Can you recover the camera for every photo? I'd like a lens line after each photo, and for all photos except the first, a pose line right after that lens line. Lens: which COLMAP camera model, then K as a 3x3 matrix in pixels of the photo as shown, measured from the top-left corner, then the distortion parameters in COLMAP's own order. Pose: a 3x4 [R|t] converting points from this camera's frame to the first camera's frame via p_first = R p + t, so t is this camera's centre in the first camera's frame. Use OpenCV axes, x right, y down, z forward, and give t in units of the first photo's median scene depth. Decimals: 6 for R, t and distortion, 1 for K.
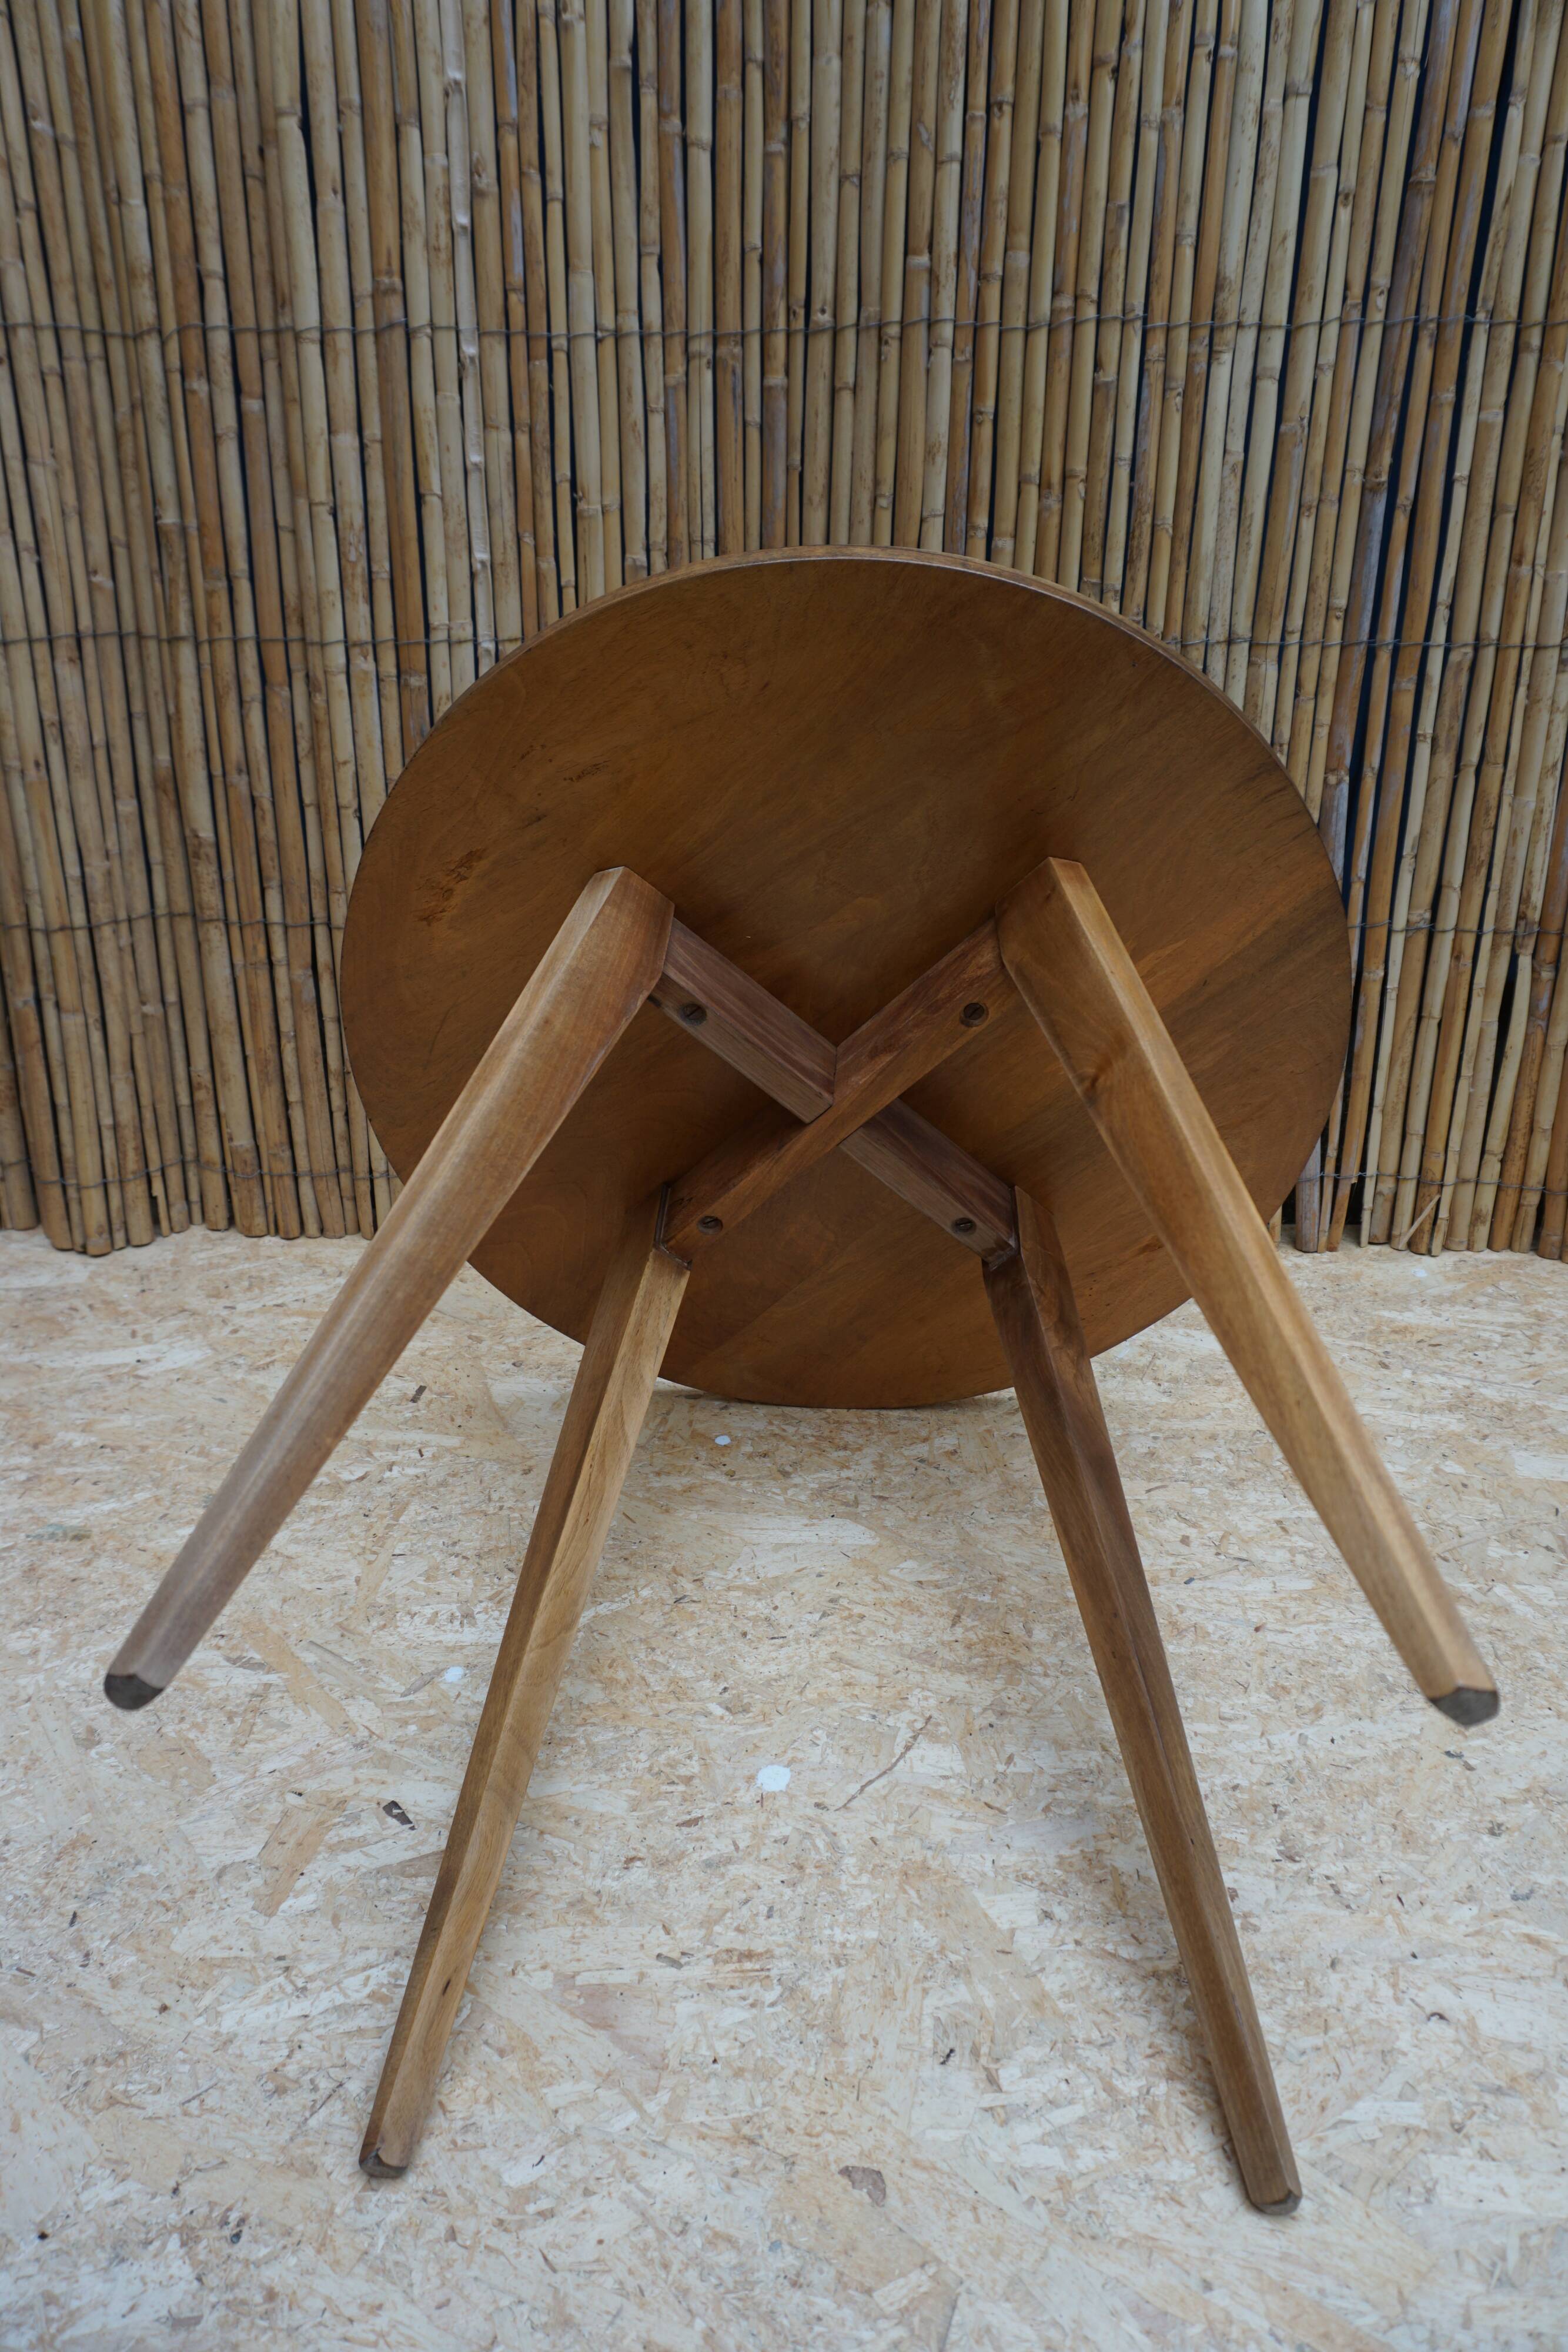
lens RADIAL K [[1554.1, 0, 776.4], [0, 1554.1, 1166.9], [0, 0, 1]] dist [-0.056754, 0.034137]
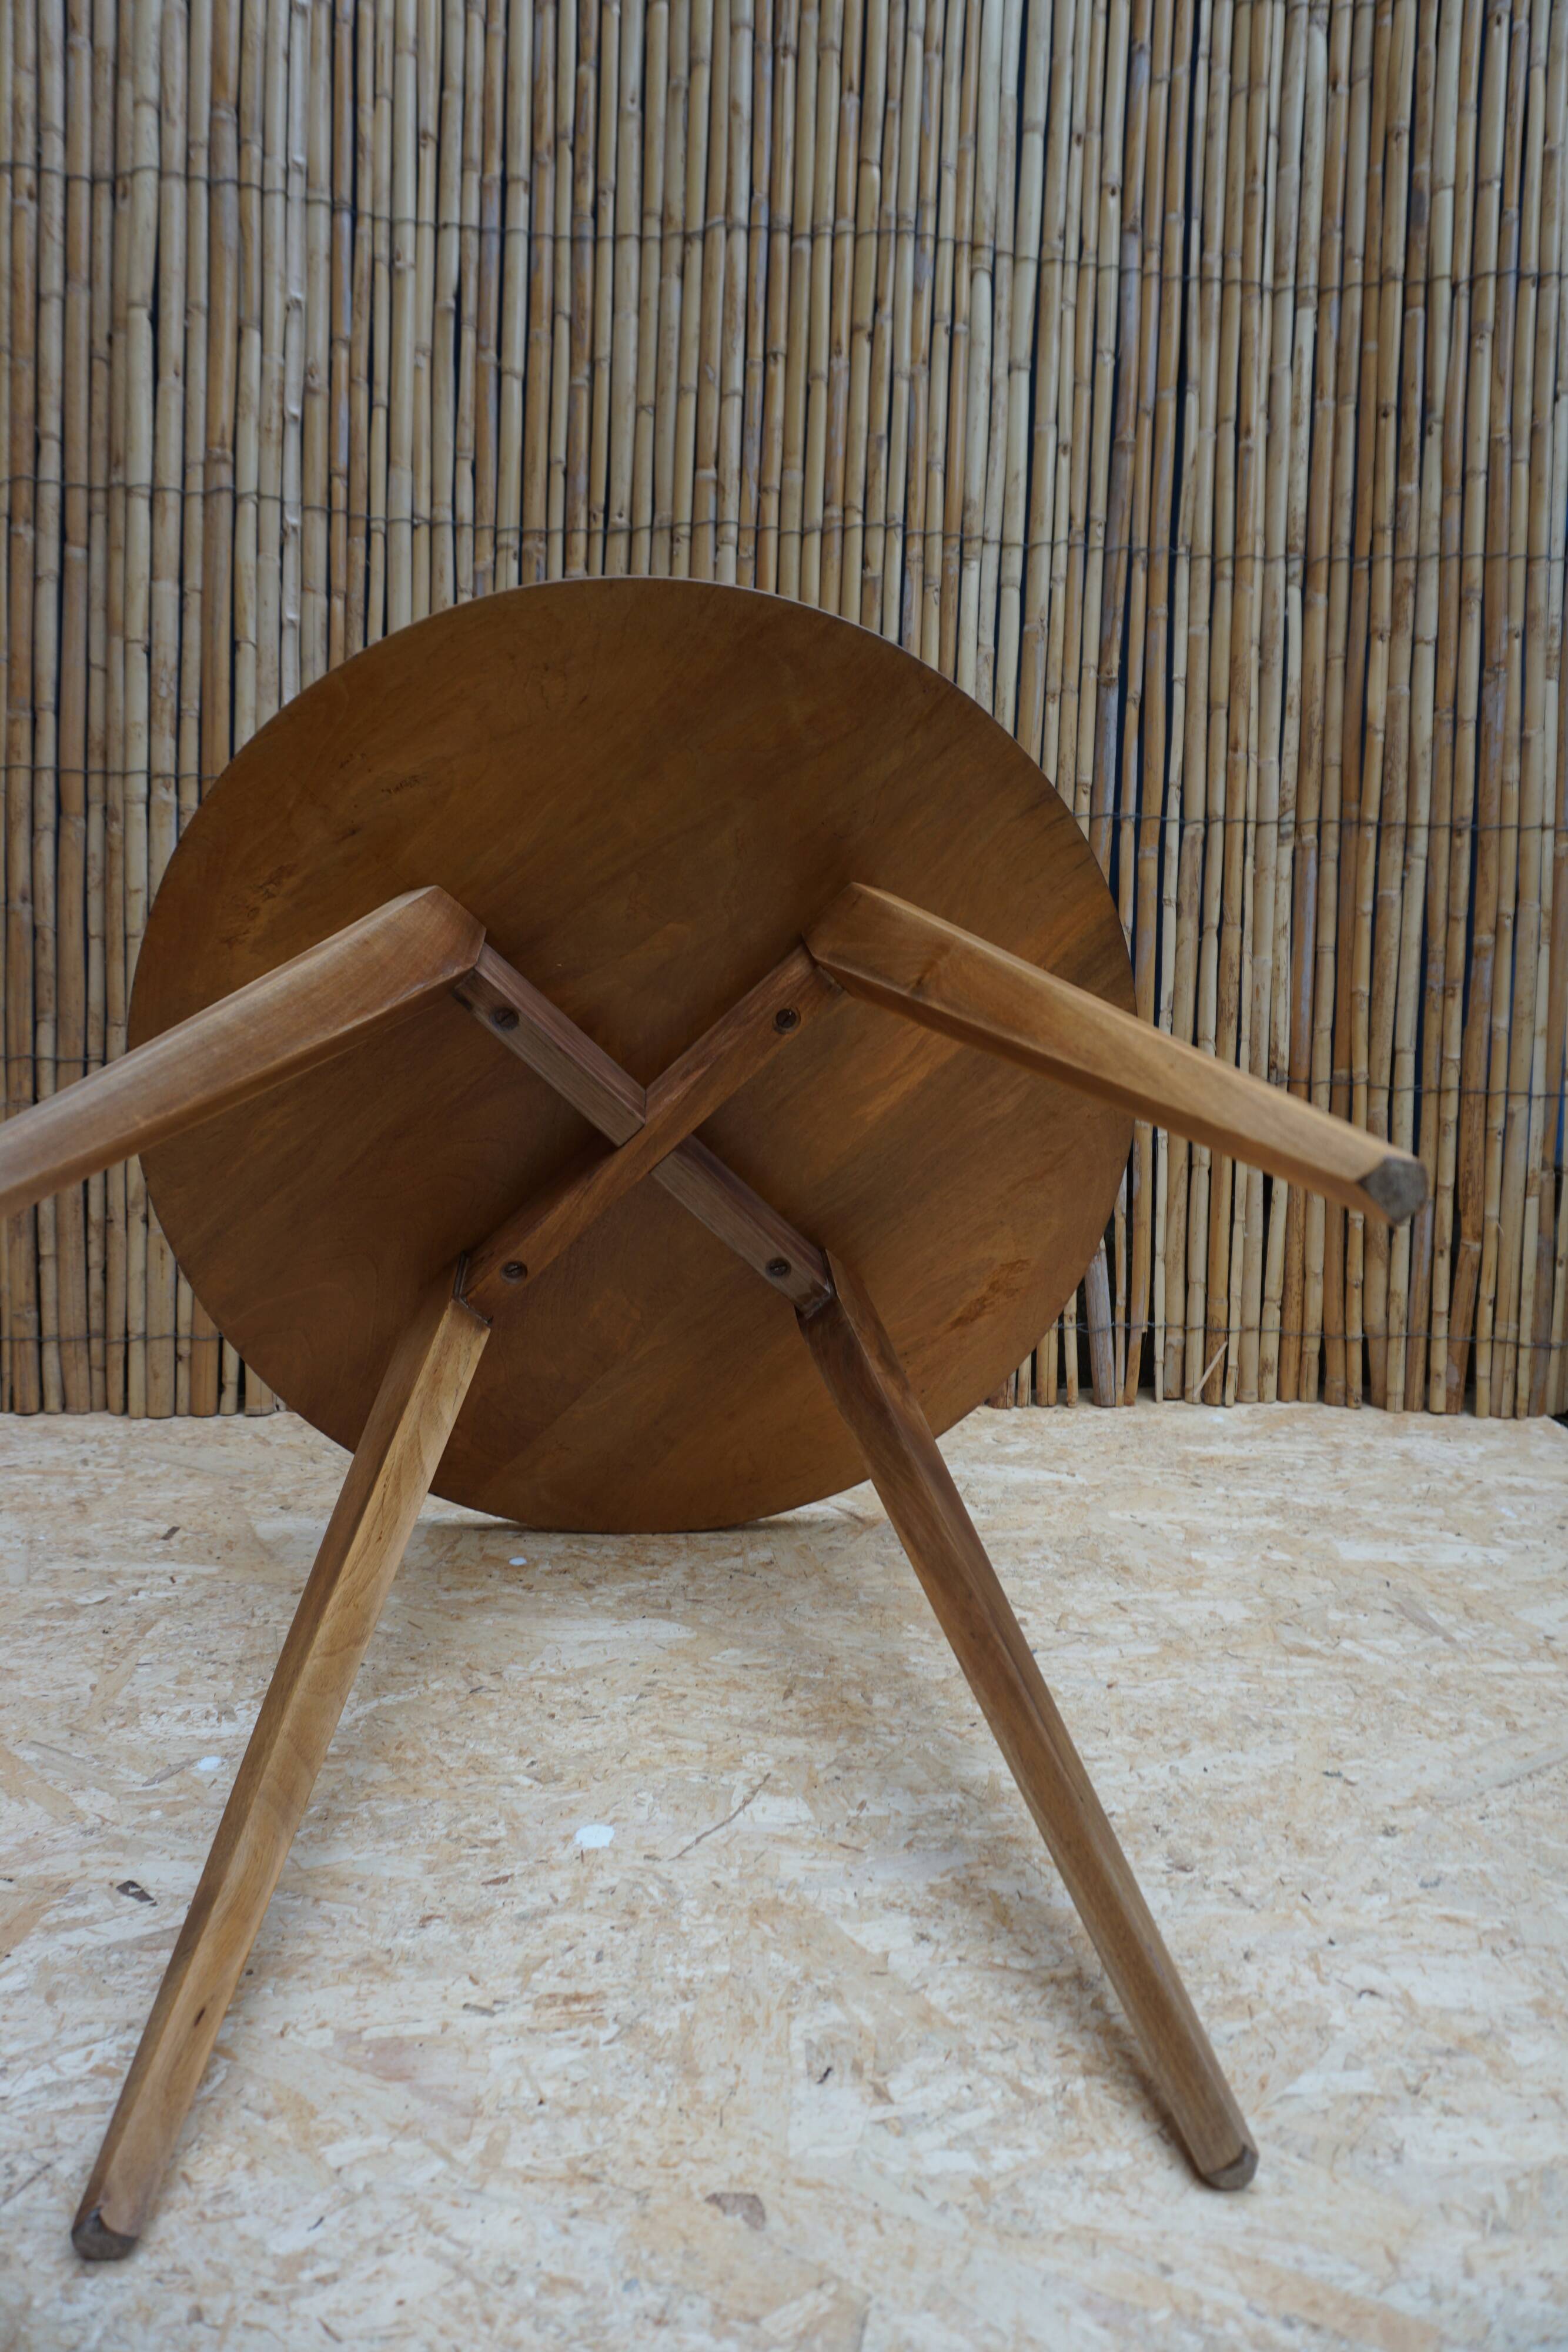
lens RADIAL K [[1554.1, 0, 770.9], [0, 1554.1, 1178.6], [0, 0, 1]] dist [-0.056754, 0.034137]
pose [[0.987636, 0.009099, 0.156501, -0.034109], [0.035082, 0.960168, -0.277212, 0.230762], [-0.152790, 0.279275, 0.947977, 0.057323]]
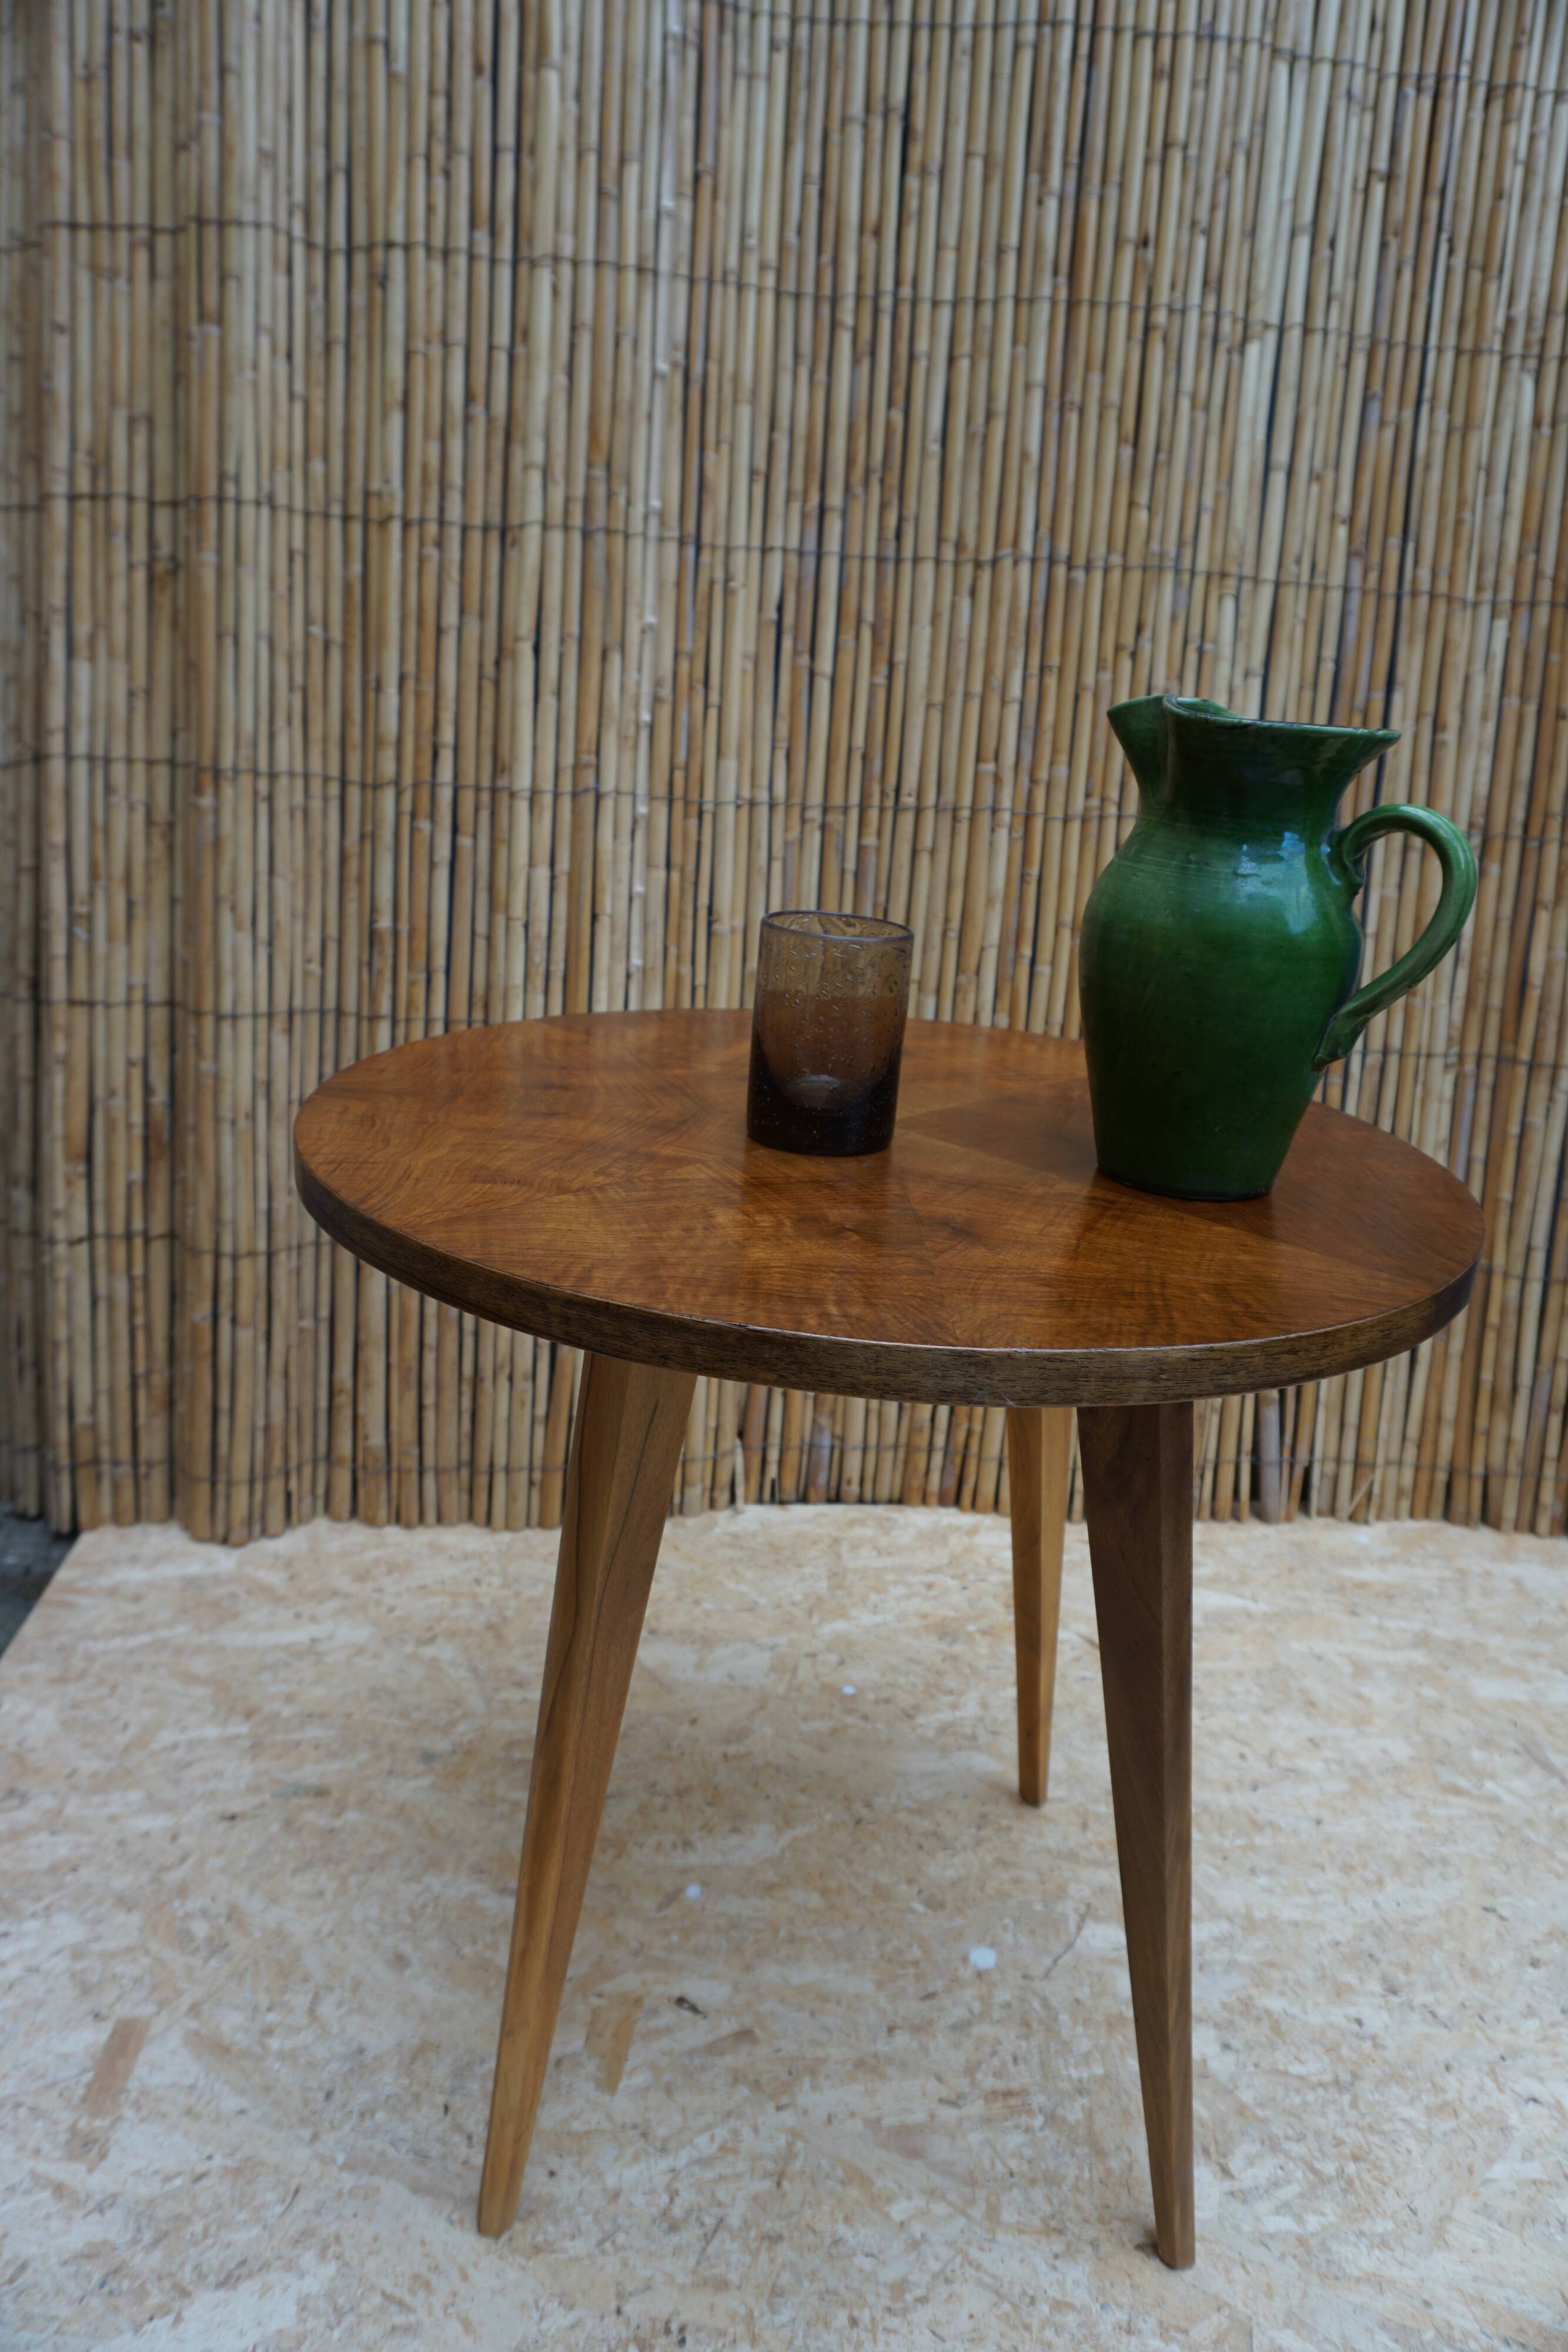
lens RADIAL K [[1554.1, 0, 770.2], [0, 1554.1, 1170.6], [0, 0, 1]] dist [-0.056754, 0.034137]
pose [[0.989532, 0.015704, 0.143456, -0.286176], [0.011264, 0.982624, -0.185266, 0.003167], [-0.143873, 0.184942, 0.972161, -0.226159]]
